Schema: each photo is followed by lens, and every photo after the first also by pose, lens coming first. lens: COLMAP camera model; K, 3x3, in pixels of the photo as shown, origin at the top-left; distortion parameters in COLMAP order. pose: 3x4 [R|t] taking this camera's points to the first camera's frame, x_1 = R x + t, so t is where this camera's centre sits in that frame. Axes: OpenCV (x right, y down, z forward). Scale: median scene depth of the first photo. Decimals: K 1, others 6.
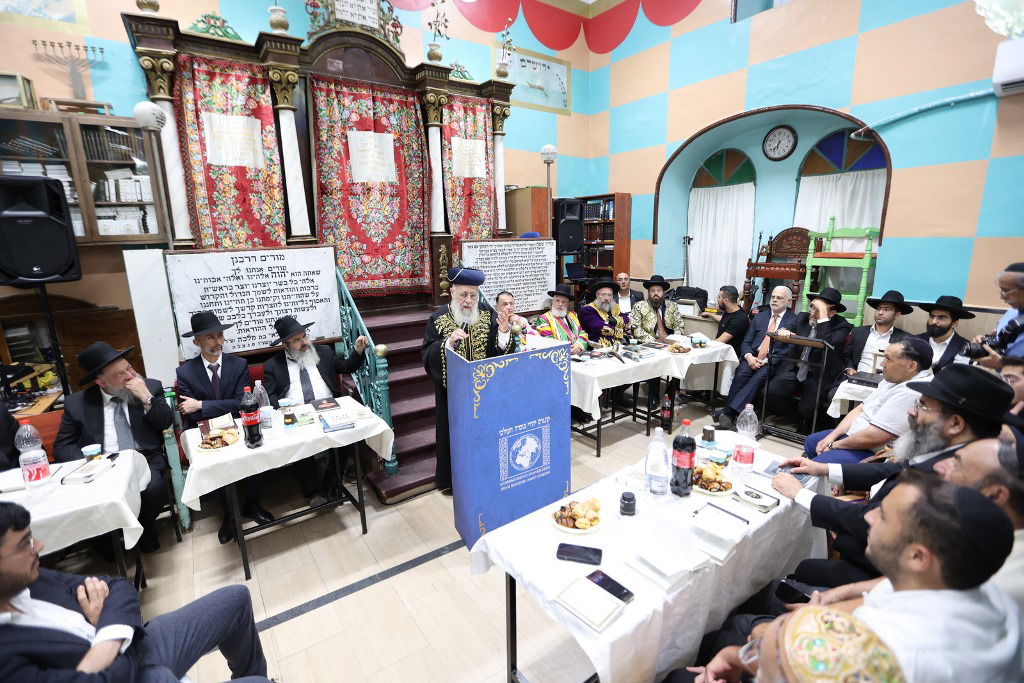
lens RADIAL K [[469.9, 0, 504.5], [0, 469.9, 340.6], [0, 0, 1]] dist [-0.053964, 0.020726]
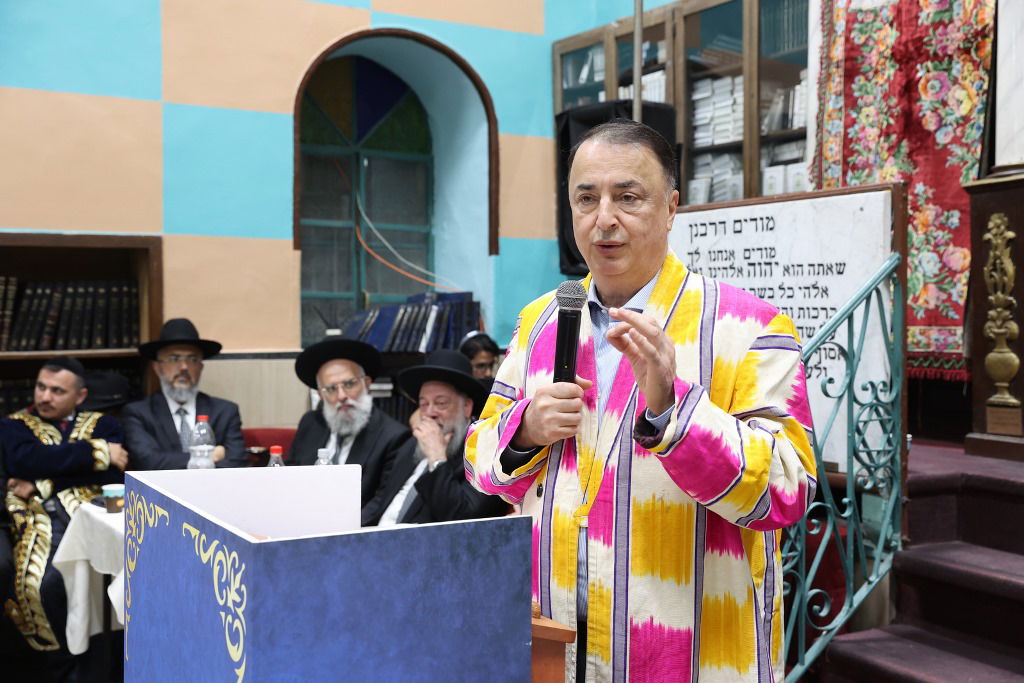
lens RADIAL K [[1191.2, 0, 512.0], [0, 1191.2, 341.5], [0, 0, 1]] dist [0.032610, 0.062388]
pose [[-0.081499, 0.053329, -0.995246, 0.375606], [-0.220353, 0.972893, 0.070175, -0.081185], [0.972009, 0.225025, -0.067539, 0.659849]]
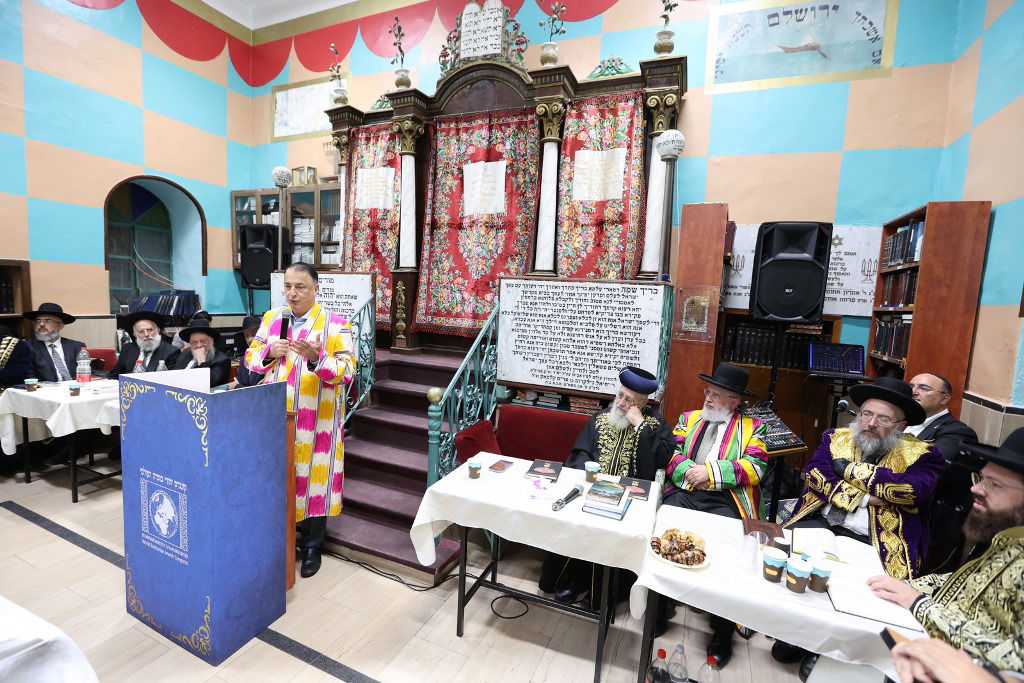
lens RADIAL K [[469.9, 0, 504.5], [0, 469.9, 340.6], [0, 0, 1]] dist [-0.053964, 0.020726]
pose [[0.516200, 0.129874, -0.846564, 0.545706], [-0.247432, 0.968903, -0.002232, -0.103372], [0.819948, 0.210619, 0.532283, 0.575267]]
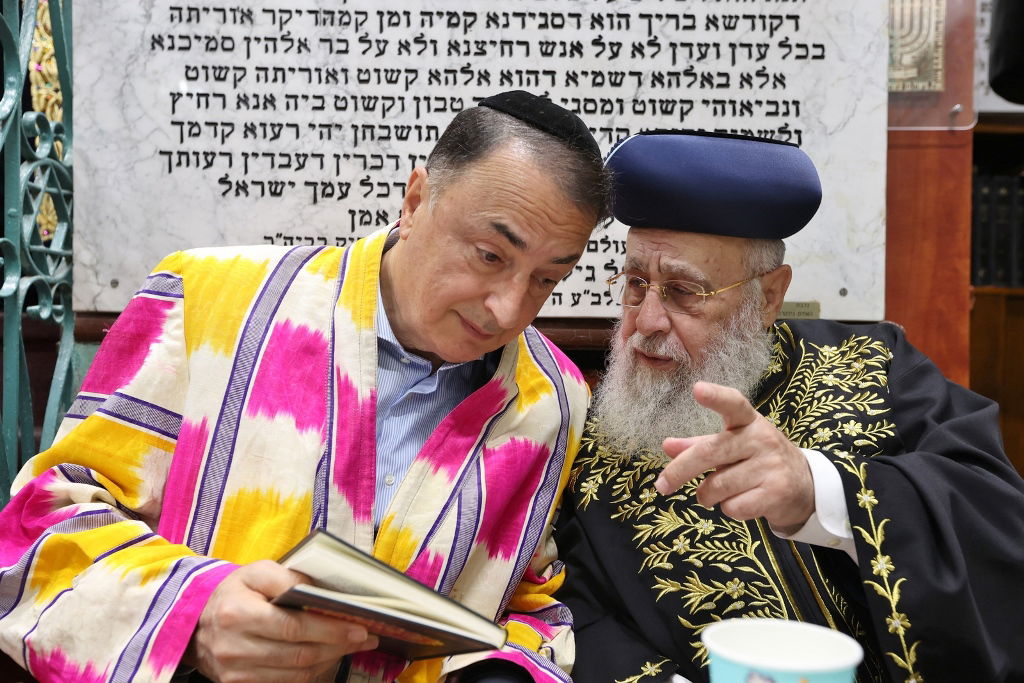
lens RADIAL K [[957.5, 0, 503.6], [0, 957.5, 338.8], [0, 0, 1]] dist [-0.006585, 0.131583]
pose [[0.822367, 0.023644, -0.568467, 0.188141], [-0.154406, 0.970914, -0.182987, -0.002548], [0.547606, 0.238257, 0.802098, 0.815270]]
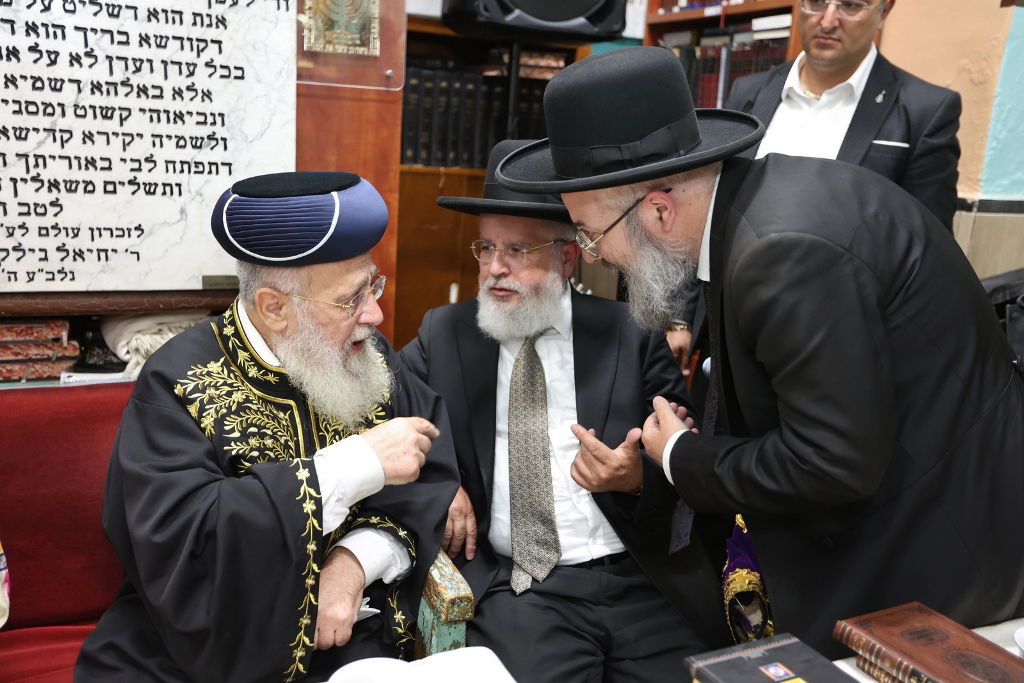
lens RADIAL K [[957.5, 0, 503.6], [0, 957.5, 338.8], [0, 0, 1]] dist [-0.006585, 0.131583]
pose [[0.977074, 0.122835, -0.173892, 0.266941], [-0.121569, 0.992421, 0.017960, -0.073941], [0.174780, 0.003592, 0.984601, 0.749136]]
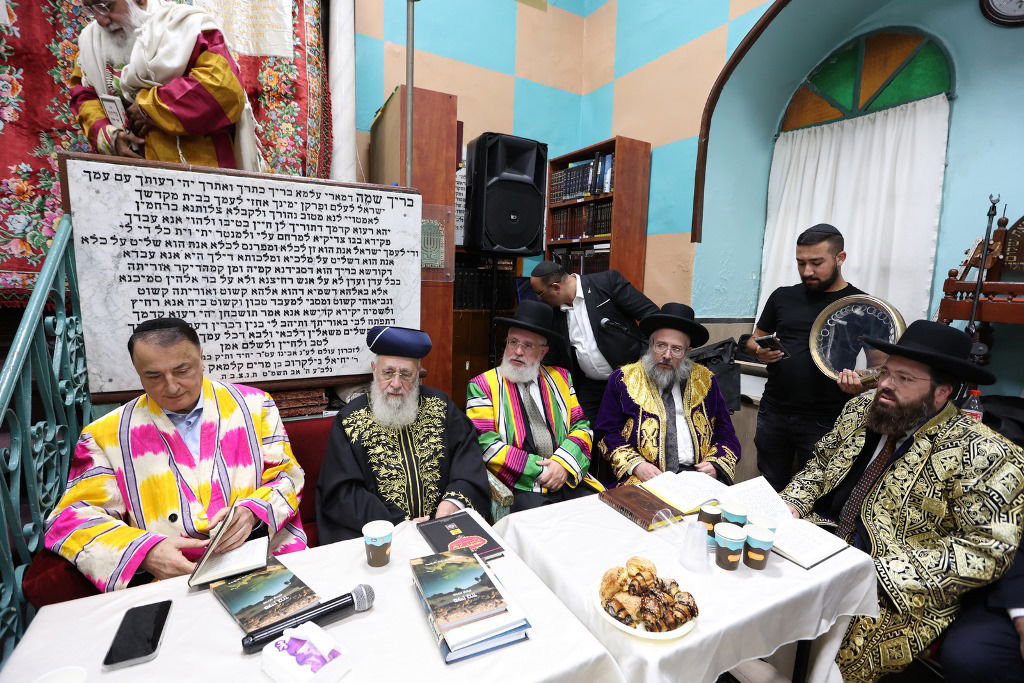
lens RADIAL K [[469.9, 0, 504.5], [0, 469.9, 340.6], [0, 0, 1]] dist [-0.053964, 0.020726]
pose [[0.993131, 0.065381, -0.097038, 0.236486], [-0.072891, 0.994442, -0.075976, -0.076507], [0.091532, 0.082527, 0.992377, 0.680087]]
